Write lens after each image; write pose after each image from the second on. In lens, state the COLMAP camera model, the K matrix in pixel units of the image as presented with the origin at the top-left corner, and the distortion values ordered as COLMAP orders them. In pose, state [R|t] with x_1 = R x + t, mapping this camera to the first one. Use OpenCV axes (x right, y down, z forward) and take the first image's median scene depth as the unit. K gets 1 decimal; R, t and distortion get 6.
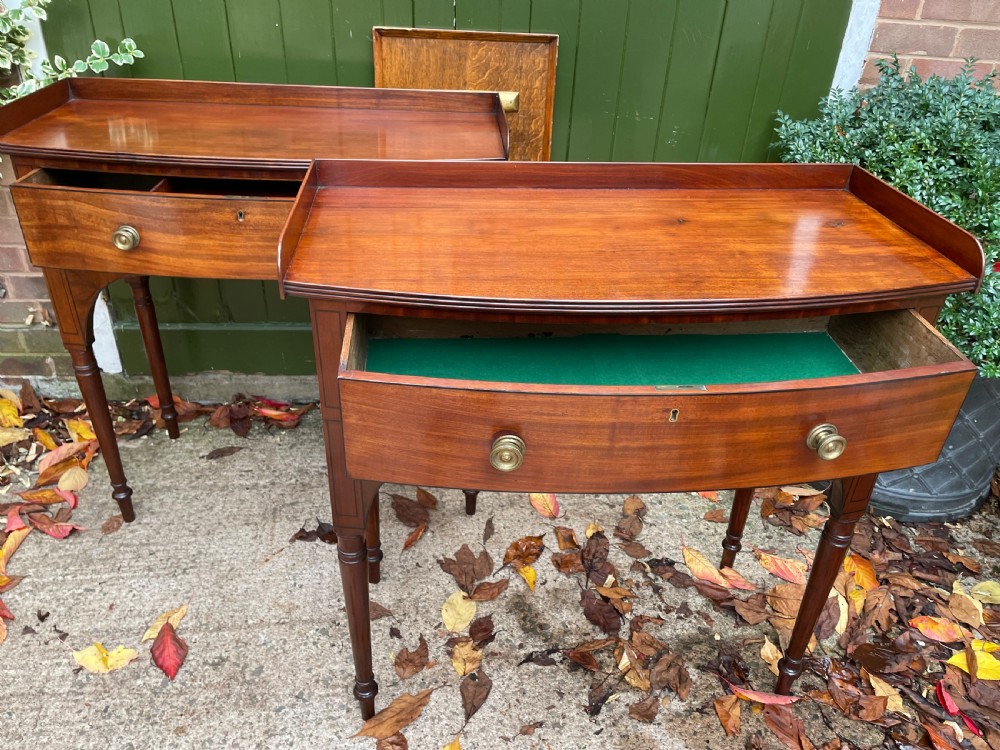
lens RADIAL K [[760.1, 0, 506.1], [0, 760.1, 365.7], [0, 0, 1]] dist [0.088421, -0.122956]
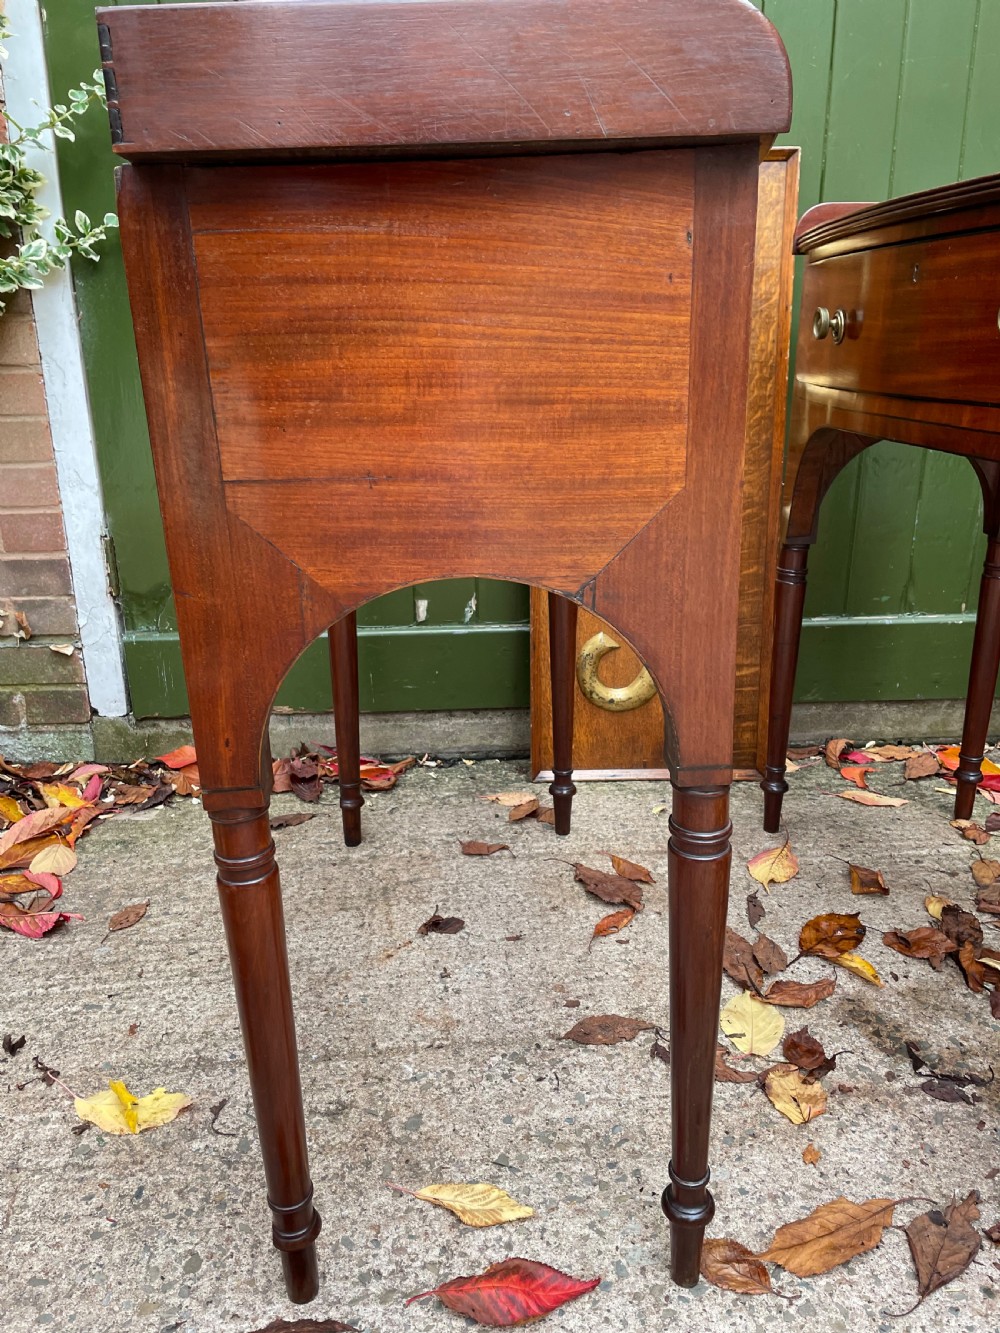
lens RADIAL K [[1013.2, 0, 493.7], [0, 1013.2, 661.7], [0, 0, 1]] dist [0.088421, -0.122956]
pose [[0.998223, -0.047008, -0.036633, -0.185597], [0.037353, 0.972468, -0.230024, 0.207482], [0.046438, 0.228247, 0.972495, 0.198688]]
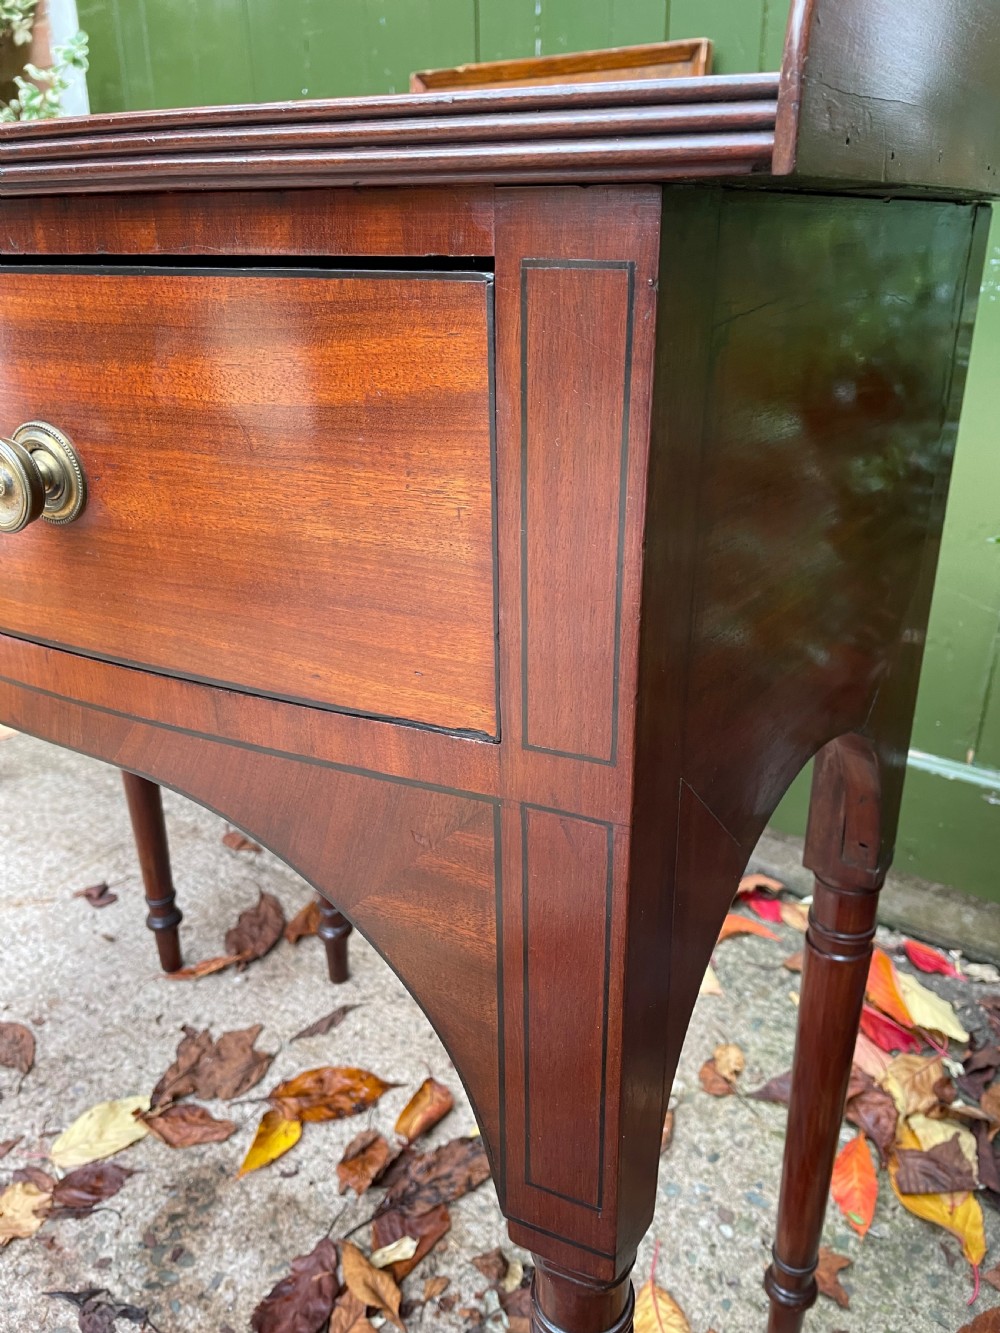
lens RADIAL K [[1013.2, 0, 495.5], [0, 1013.2, 666.1], [0, 0, 1]] dist [0.088421, -0.122956]
pose [[0.761896, 0.206979, -0.613738, 0.418645], [-0.295046, 0.954451, -0.044389, -0.004013], [0.576596, 0.214901, 0.788261, 0.508213]]
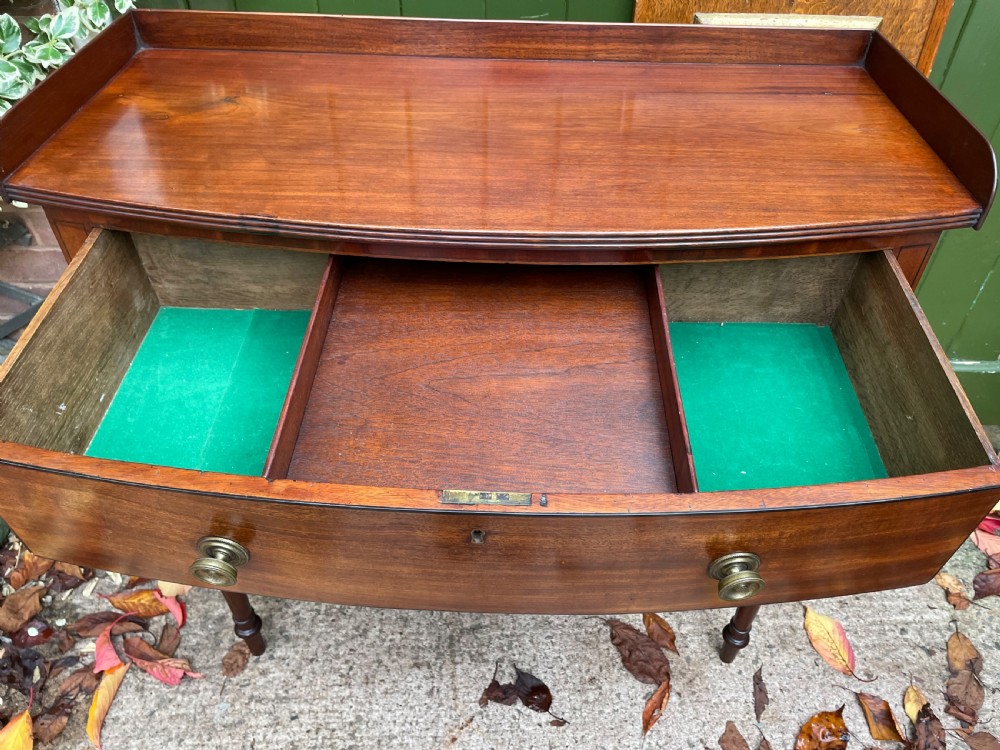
lens RADIAL K [[760.1, 0, 508.7], [0, 760.1, 374.0], [0, 0, 1]] dist [0.088421, -0.122956]
pose [[0.996841, 0.034799, -0.071396, -0.212503], [-0.020121, 0.980229, 0.196843, -0.203928], [0.076834, -0.194785, 0.977832, 0.363903]]
